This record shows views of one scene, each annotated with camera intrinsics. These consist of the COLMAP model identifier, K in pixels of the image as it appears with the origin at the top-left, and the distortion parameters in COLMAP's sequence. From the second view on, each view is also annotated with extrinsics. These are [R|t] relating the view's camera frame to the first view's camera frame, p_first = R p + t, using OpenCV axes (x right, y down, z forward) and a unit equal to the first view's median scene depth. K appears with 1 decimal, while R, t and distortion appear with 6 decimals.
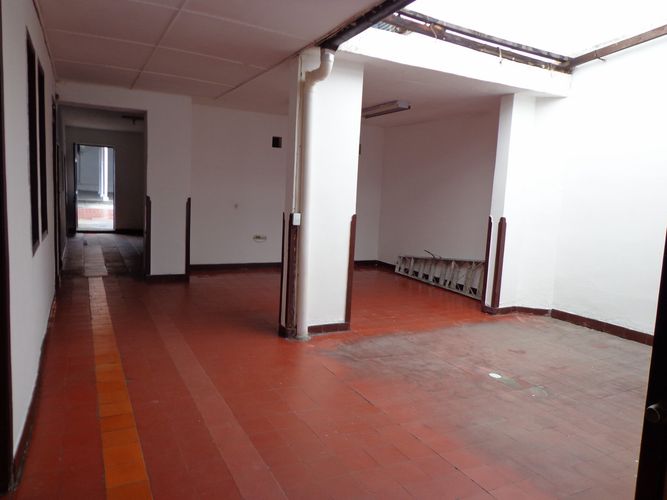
lens RADIAL K [[492.3, 0, 335.2], [0, 492.3, 251.2], [0, 0, 1]] dist [-0.006302, 0.003129]
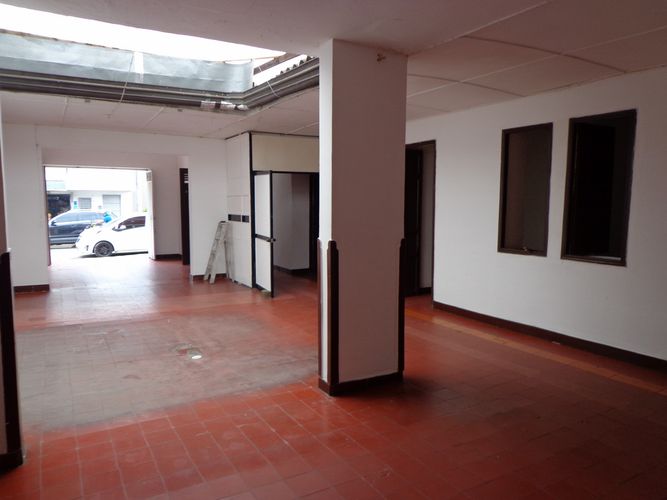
lens RADIAL K [[492.3, 0, 335.4], [0, 492.3, 248.9], [0, 0, 1]] dist [-0.006302, 0.003129]
pose [[-0.997678, -0.045251, -0.050908, 0.055715], [-0.055192, 0.975072, 0.214917, -0.235758], [0.039914, 0.217228, -0.975305, 1.818299]]
